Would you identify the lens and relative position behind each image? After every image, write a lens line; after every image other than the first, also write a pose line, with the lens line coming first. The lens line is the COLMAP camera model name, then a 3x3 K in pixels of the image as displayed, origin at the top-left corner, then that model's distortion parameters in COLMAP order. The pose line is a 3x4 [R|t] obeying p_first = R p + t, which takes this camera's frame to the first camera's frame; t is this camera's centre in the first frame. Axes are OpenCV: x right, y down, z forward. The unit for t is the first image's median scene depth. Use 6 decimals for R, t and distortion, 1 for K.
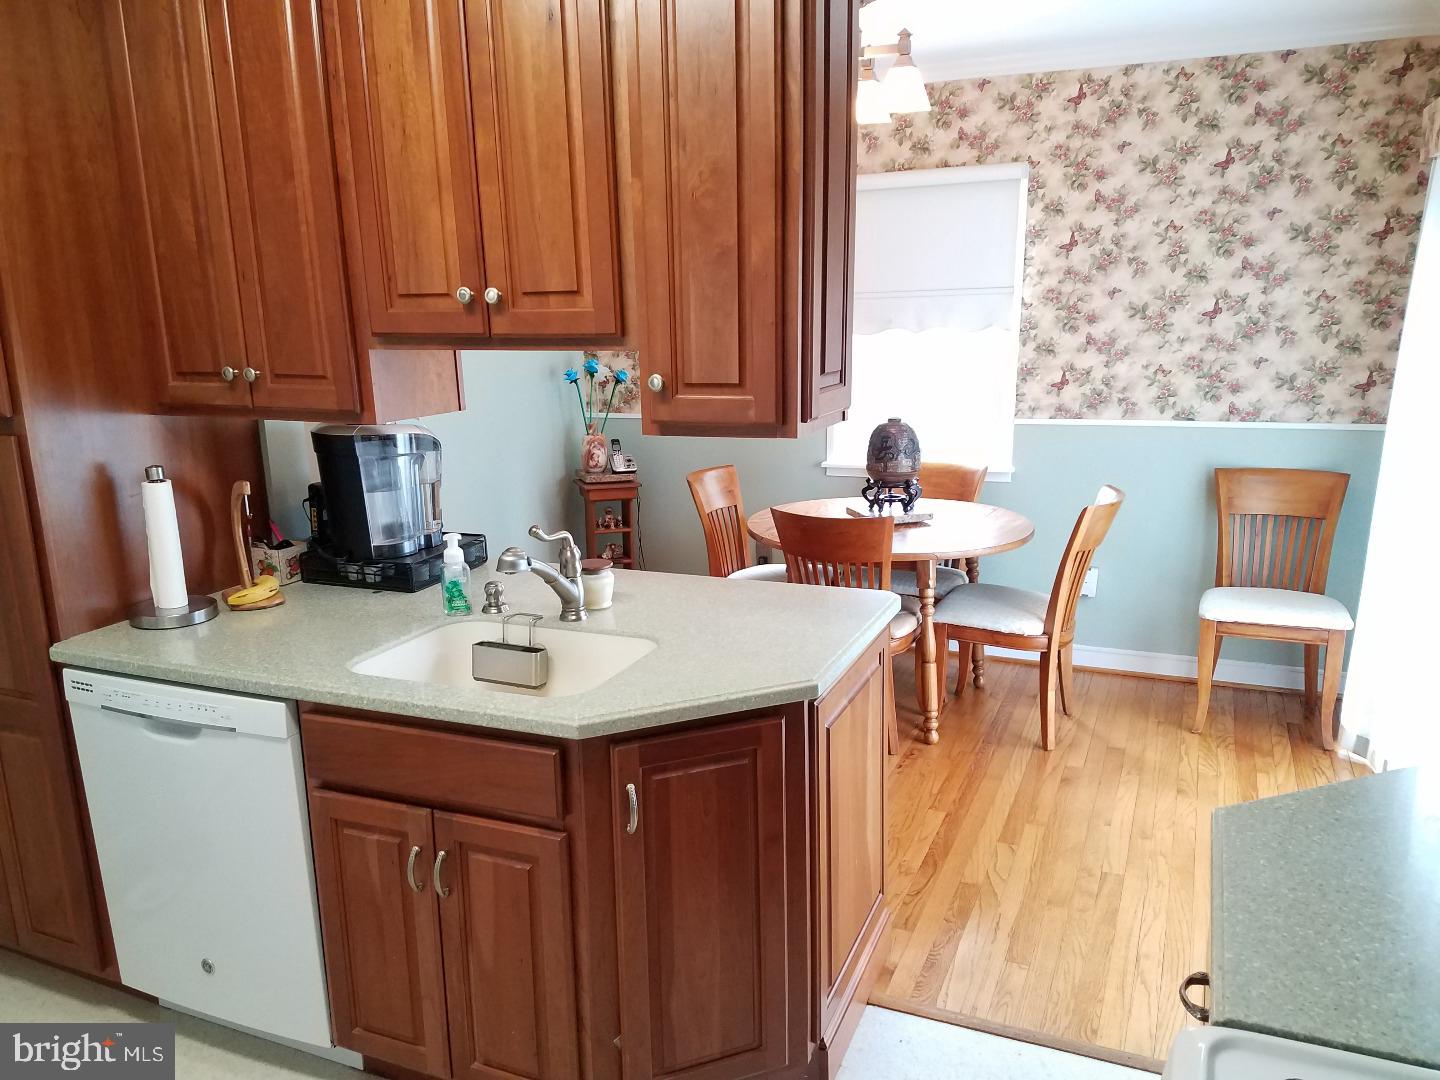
lens RADIAL K [[1114.5, 0, 681.8], [0, 1114.5, 597.0], [0, 0, 1]] dist [0.095183, -0.187230]
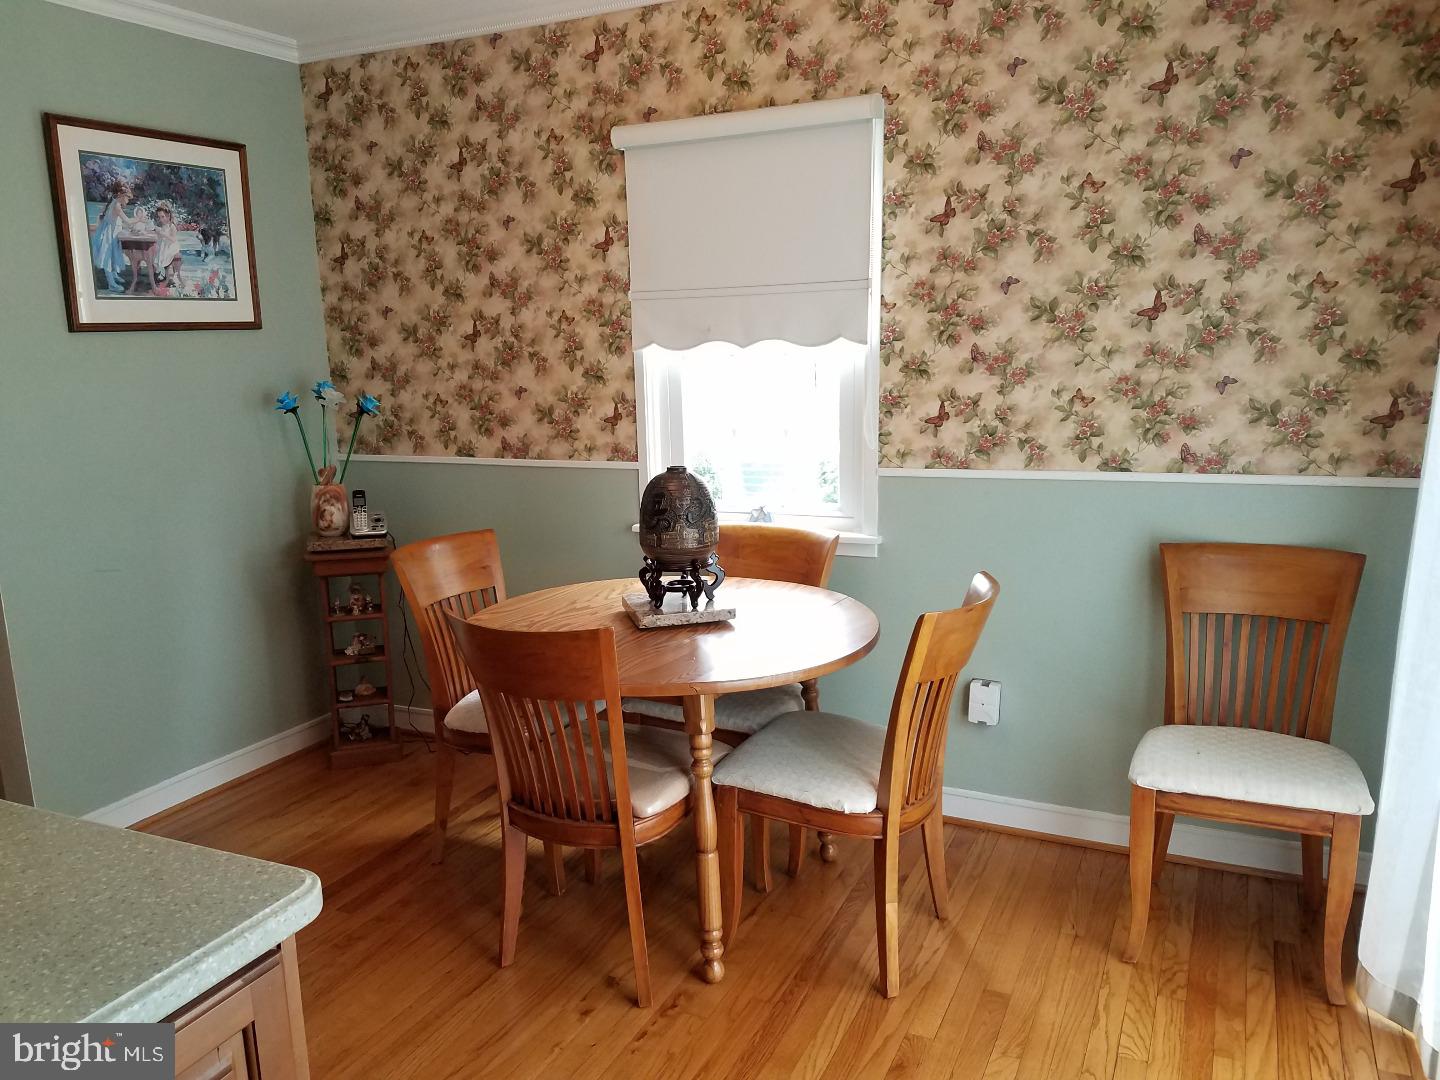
lens RADIAL K [[1077.0, 0, 718.9], [0, 1077.0, 582.9], [0, 0, 1]] dist [0.138905, -0.261380]
pose [[0.999934, 0.002163, -0.011280, 0.221901], [-0.002641, 0.999092, -0.042520, -0.063269], [0.011178, 0.042547, 0.999032, 0.356648]]
